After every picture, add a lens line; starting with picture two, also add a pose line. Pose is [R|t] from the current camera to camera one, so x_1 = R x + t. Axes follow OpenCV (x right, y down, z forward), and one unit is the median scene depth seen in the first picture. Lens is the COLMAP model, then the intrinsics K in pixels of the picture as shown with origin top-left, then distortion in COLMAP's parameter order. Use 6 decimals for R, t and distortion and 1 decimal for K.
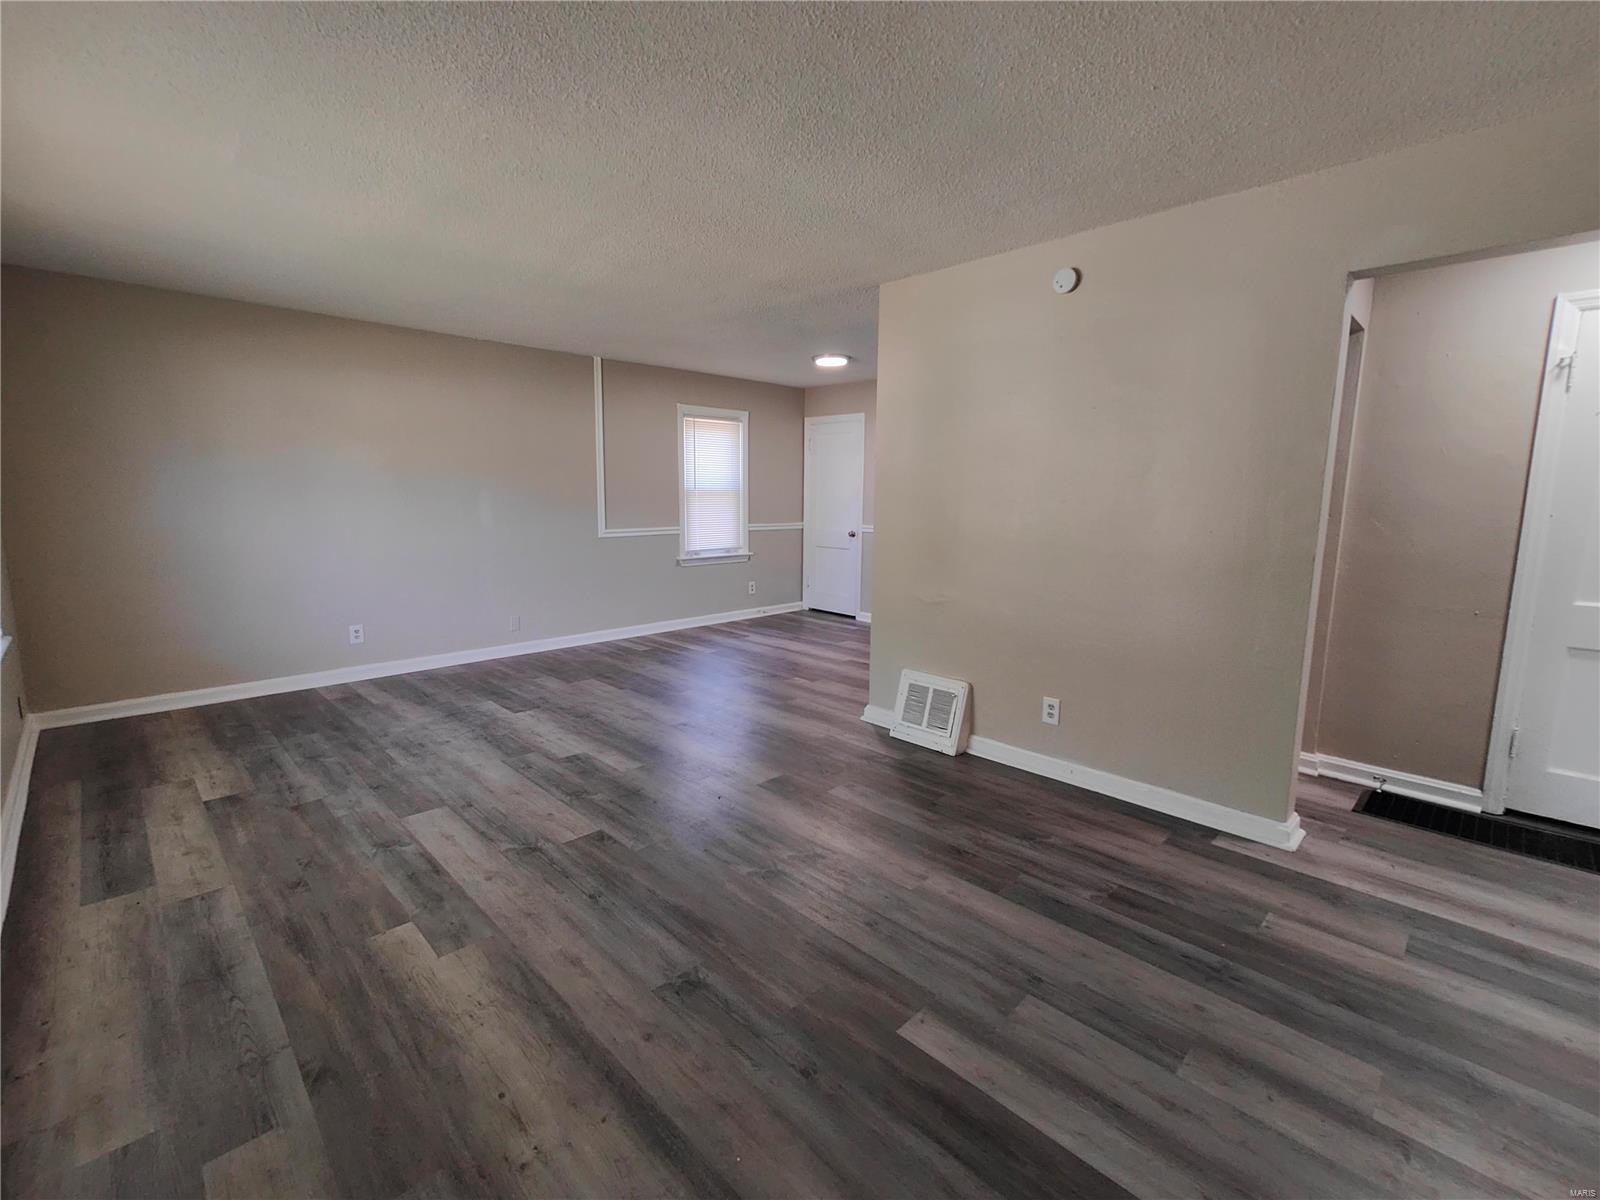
lens RADIAL K [[704.1, 0, 804.3], [0, 704.1, 589.2], [0, 0, 1]] dist [0.016225, -0.004518]
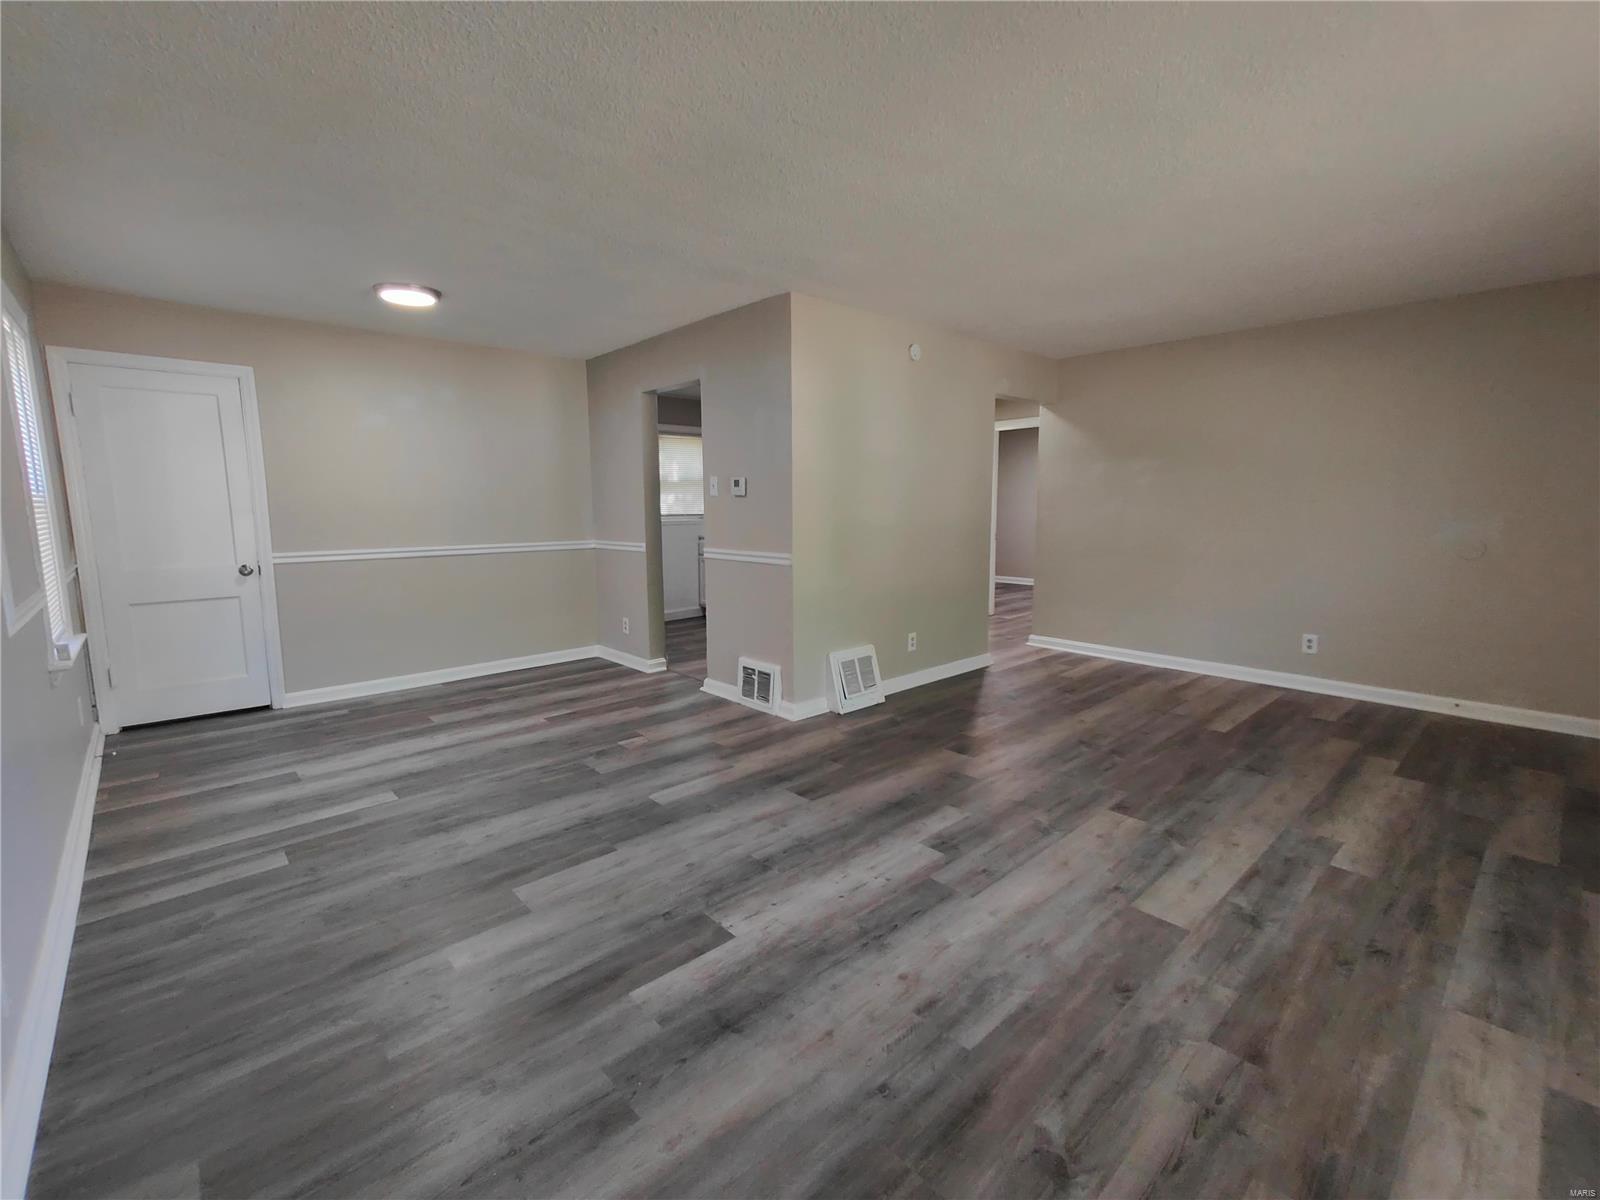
lens RADIAL K [[704.1, 0, 788.6], [0, 704.1, 600.7], [0, 0, 1]] dist [0.016225, -0.004518]
pose [[0.051071, -0.148333, 0.987618, -1.191193], [0.146181, 0.979368, 0.139535, -0.166343], [-0.987939, 0.137245, 0.071701, 1.230666]]
